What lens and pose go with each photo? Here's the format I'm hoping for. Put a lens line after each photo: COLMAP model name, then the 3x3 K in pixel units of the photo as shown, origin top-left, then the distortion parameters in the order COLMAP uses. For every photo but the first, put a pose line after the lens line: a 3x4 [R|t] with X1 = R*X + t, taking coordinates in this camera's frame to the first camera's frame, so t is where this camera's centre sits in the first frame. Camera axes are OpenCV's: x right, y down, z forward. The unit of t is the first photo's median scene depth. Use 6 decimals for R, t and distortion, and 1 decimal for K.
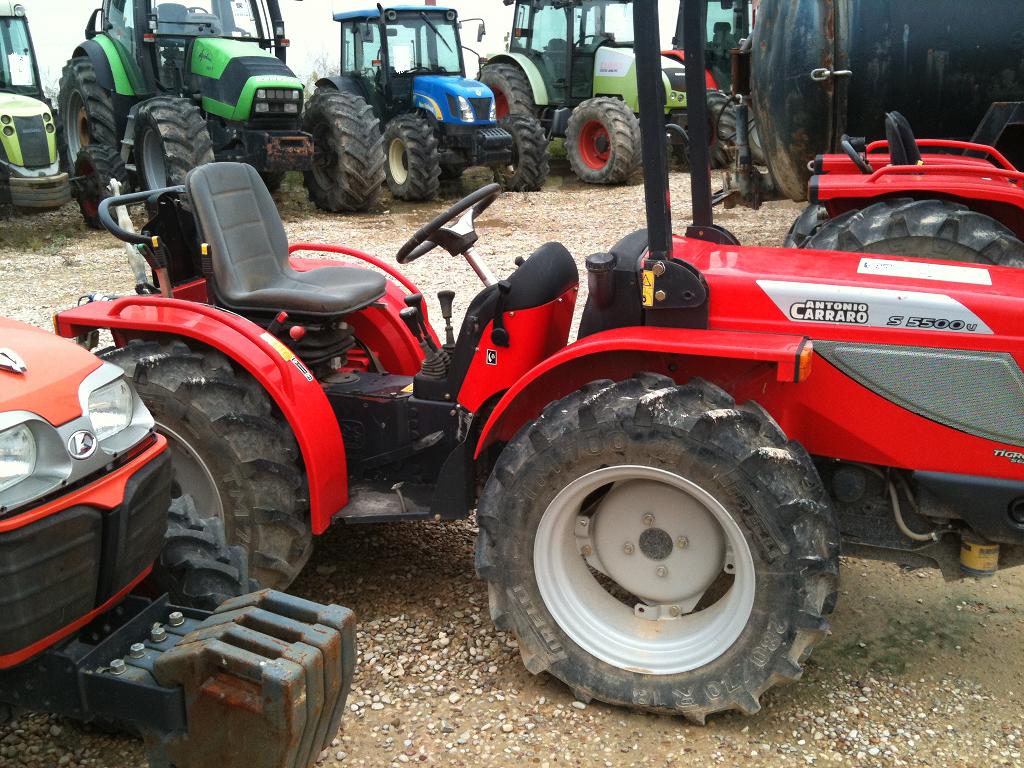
lens RADIAL K [[973.5, 0, 512.0], [0, 973.5, 384.0], [0, 0, 1]] dist [0.068345, -0.205573]
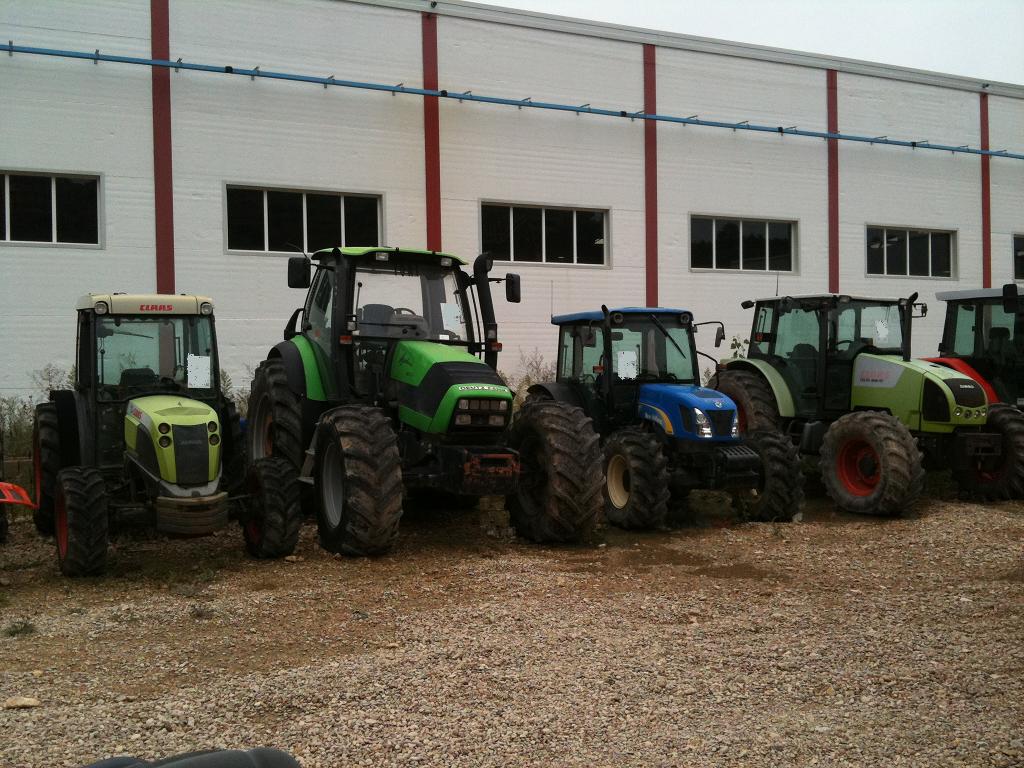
lens RADIAL K [[973.5, 0, 512.0], [0, 973.5, 384.0], [0, 0, 1]] dist [0.068345, -0.205573]
pose [[0.978535, 0.016136, -0.205446, -0.038370], [-0.075241, 0.956081, -0.283282, -0.069865], [0.191852, 0.292659, 0.936773, 0.192815]]
